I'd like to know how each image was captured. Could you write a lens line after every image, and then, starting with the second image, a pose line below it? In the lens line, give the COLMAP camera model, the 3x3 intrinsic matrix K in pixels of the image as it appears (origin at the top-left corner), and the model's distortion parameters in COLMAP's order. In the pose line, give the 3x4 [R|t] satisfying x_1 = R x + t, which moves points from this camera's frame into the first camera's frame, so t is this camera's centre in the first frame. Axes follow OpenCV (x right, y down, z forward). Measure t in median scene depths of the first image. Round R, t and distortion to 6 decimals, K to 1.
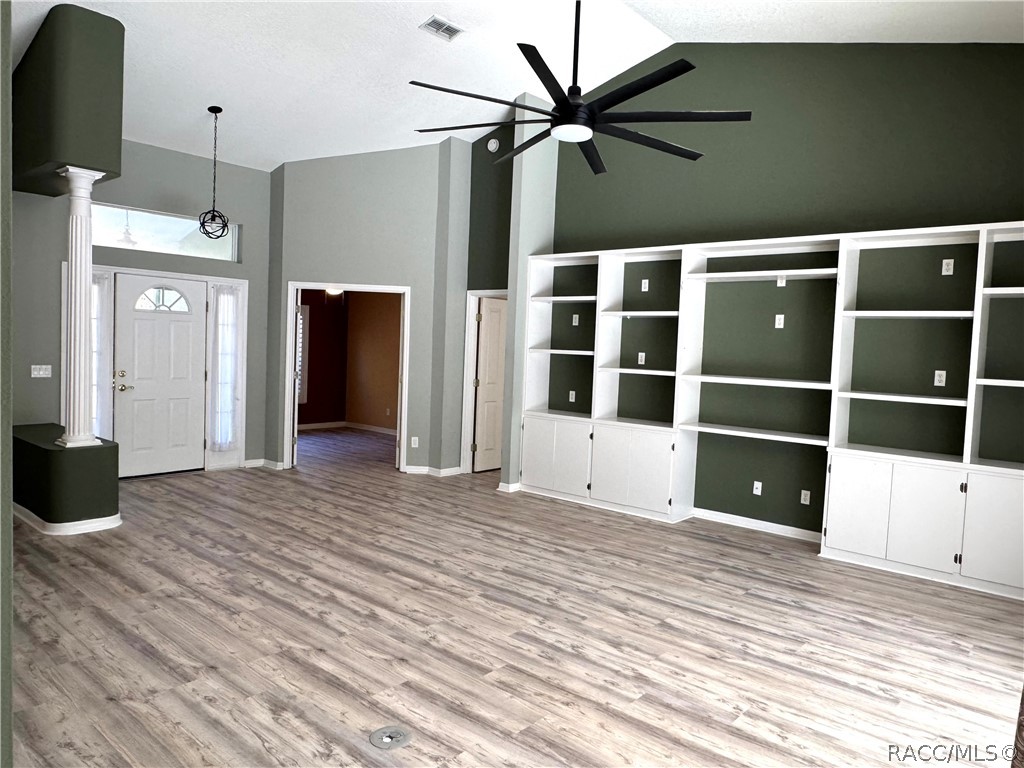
lens RADIAL K [[702.7, 0, 512.0], [0, 702.7, 384.0], [0, 0, 1]] dist [0.000184, -0.001315]
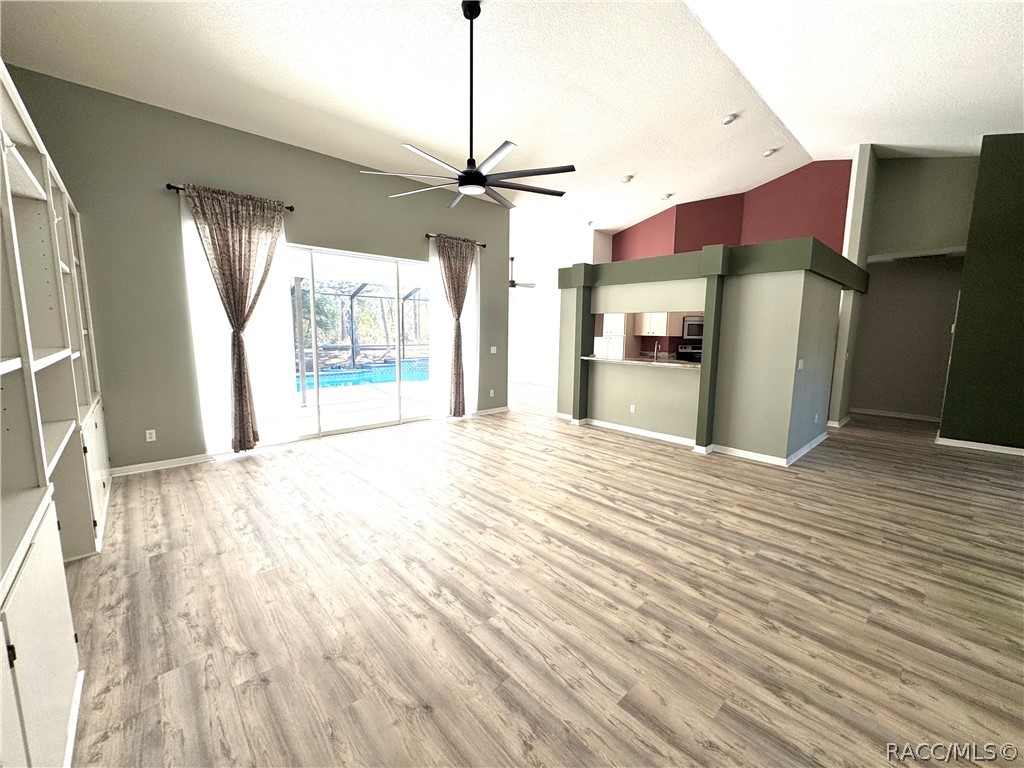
lens RADIAL K [[405.7, 0, 512.0], [0, 405.7, 384.0], [0, 0, 1]] dist [-0.001771, -0.000143]
pose [[-0.993166, -0.065451, 0.096628, -0.104556], [-0.046193, 0.980783, 0.189554, -0.082406], [-0.107177, 0.183795, -0.977104, 1.652486]]
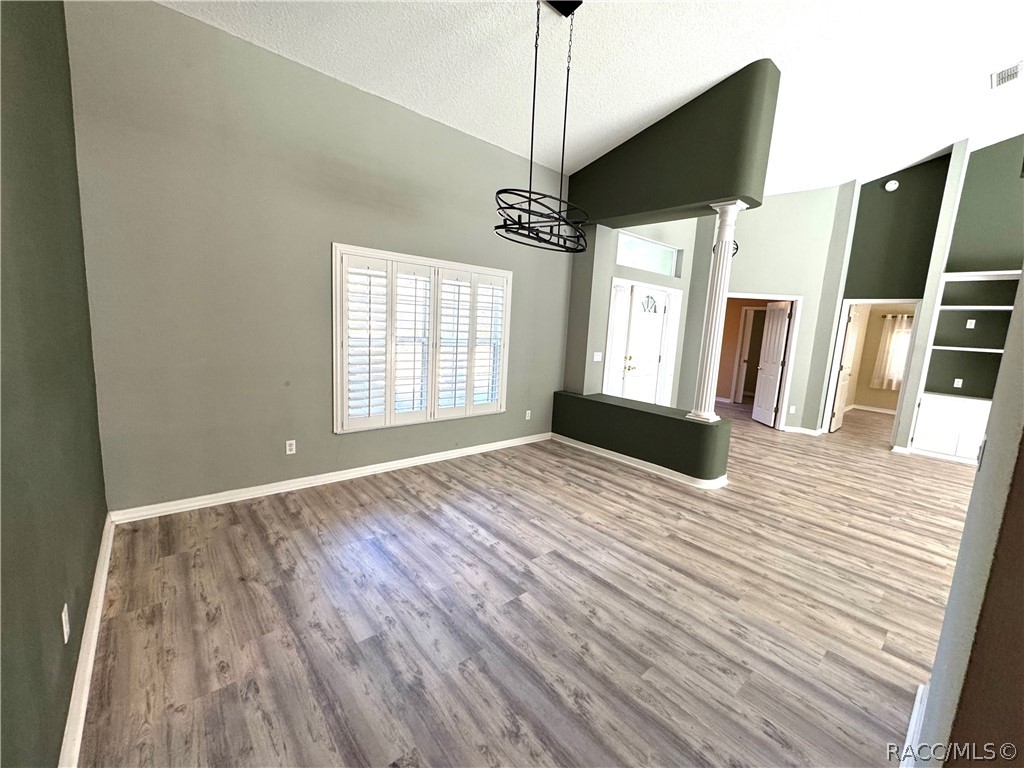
lens RADIAL K [[411.9, 0, 514.5], [0, 411.9, 382.3], [0, 0, 1]] dist [-0.001564, -0.000106]
pose [[0.990990, 0.034530, -0.129405, -1.036846], [-0.023824, 0.996232, 0.083387, -0.045573], [0.131797, -0.079553, 0.988079, 0.230162]]
